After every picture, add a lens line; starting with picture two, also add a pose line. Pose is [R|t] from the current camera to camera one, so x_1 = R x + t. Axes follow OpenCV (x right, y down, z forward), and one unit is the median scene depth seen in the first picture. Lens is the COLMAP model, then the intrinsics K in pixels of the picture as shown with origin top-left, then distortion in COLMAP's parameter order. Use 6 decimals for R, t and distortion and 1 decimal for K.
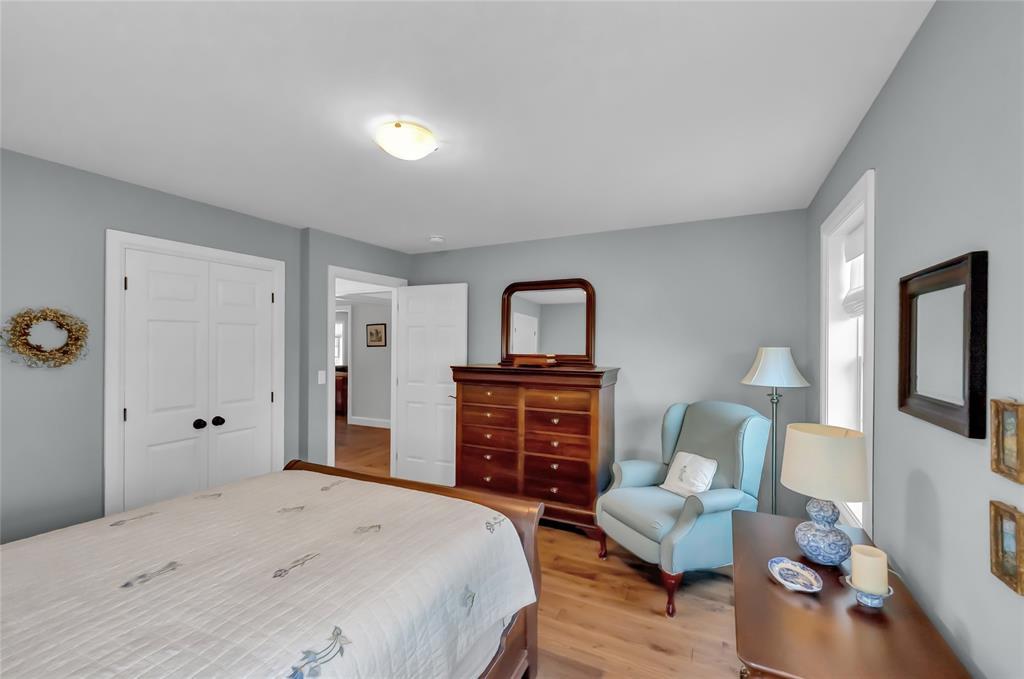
lens RADIAL K [[421.5, 0, 512.6], [0, 421.5, 341.6], [0, 0, 1]] dist [-0.000502, -0.000063]
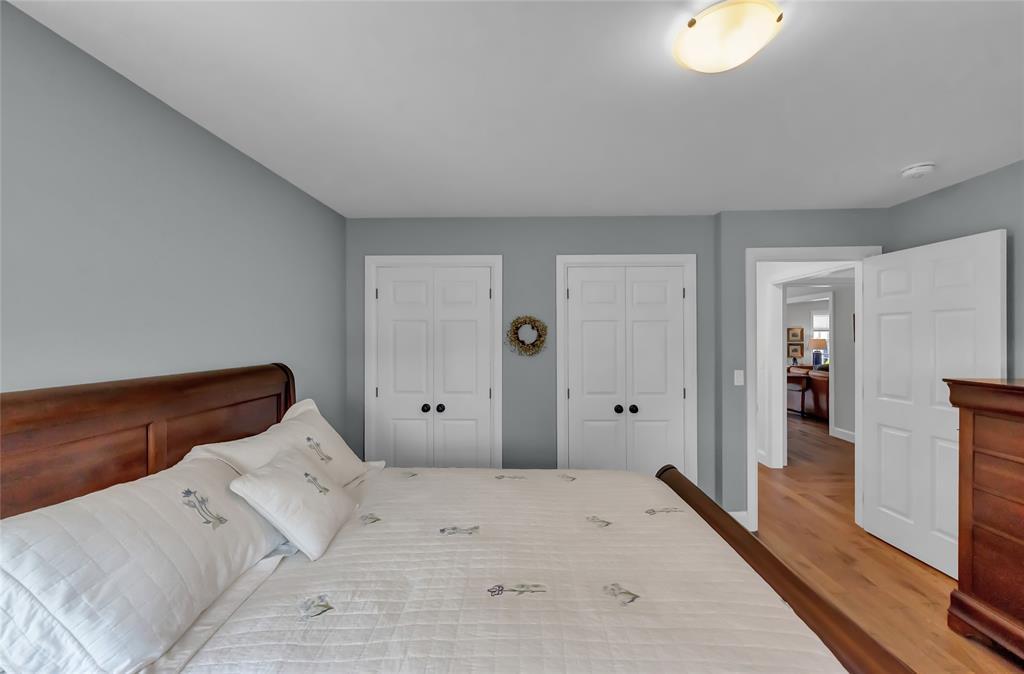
lens RADIAL K [[395.0, 0, 513.2], [0, 395.0, 333.6], [0, 0, 1]] dist [-0.000433, 0.000102]
pose [[0.430080, -0.010761, -0.902726, 0.111875], [0.005197, 0.999942, -0.009444, -0.002349], [0.902776, -0.000630, 0.430111, 0.290359]]
